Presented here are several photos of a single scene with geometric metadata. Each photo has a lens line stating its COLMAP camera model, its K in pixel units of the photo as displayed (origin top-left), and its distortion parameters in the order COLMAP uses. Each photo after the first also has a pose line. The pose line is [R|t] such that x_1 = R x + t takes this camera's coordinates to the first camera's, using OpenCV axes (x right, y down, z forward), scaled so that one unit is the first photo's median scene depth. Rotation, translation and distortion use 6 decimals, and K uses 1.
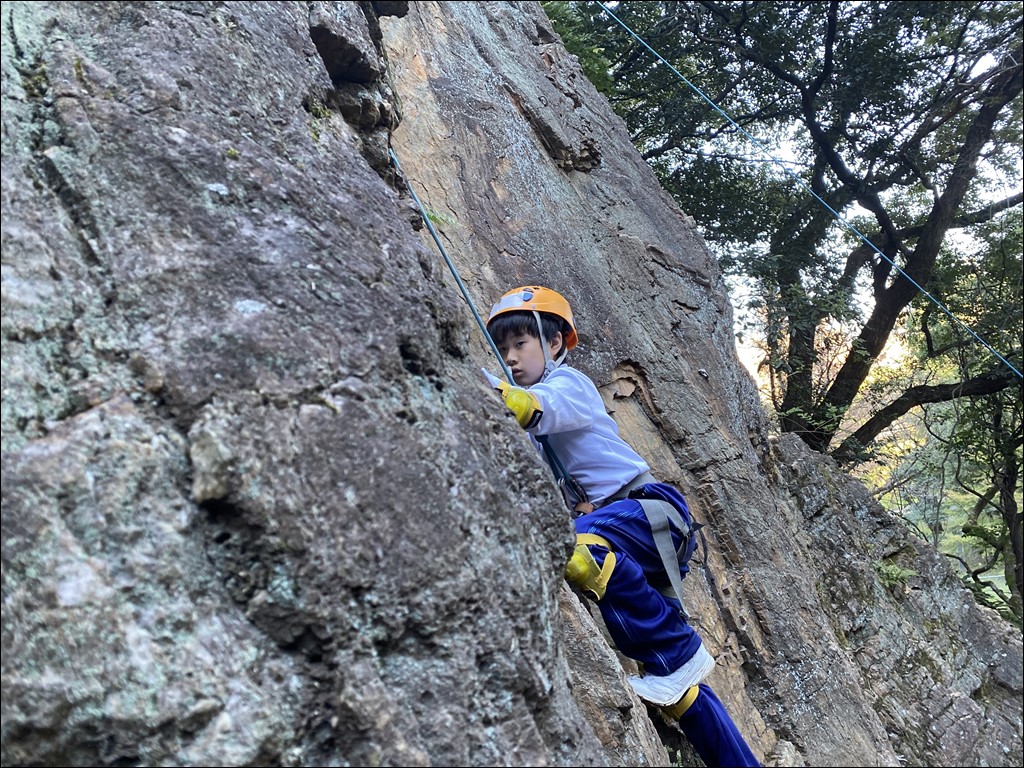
lens RADIAL K [[837.4, 0, 513.4], [0, 837.4, 449.0], [0, 0, 1]] dist [0.041380, 0.002347]
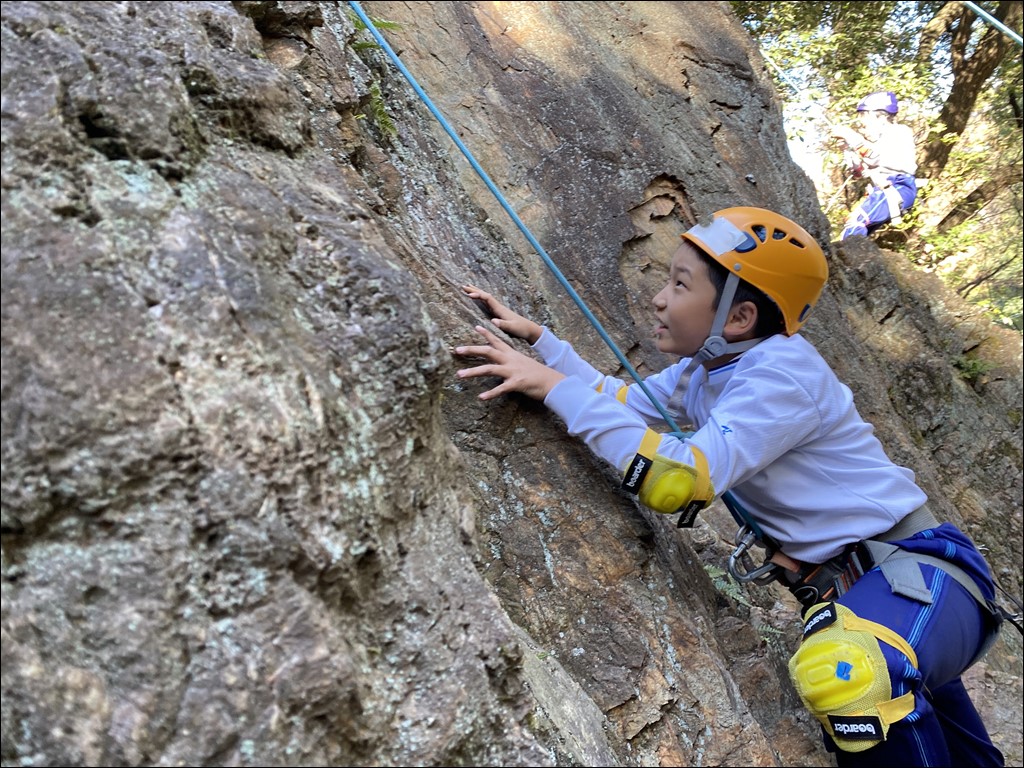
lens RADIAL K [[837.4, 0, 513.4], [0, 837.4, 449.0], [0, 0, 1]] dist [0.041380, 0.002347]
pose [[0.990211, -0.112975, -0.081970, 0.282575], [0.126095, 0.975871, 0.178259, 0.076178], [0.059853, -0.186850, 0.980564, 0.286233]]
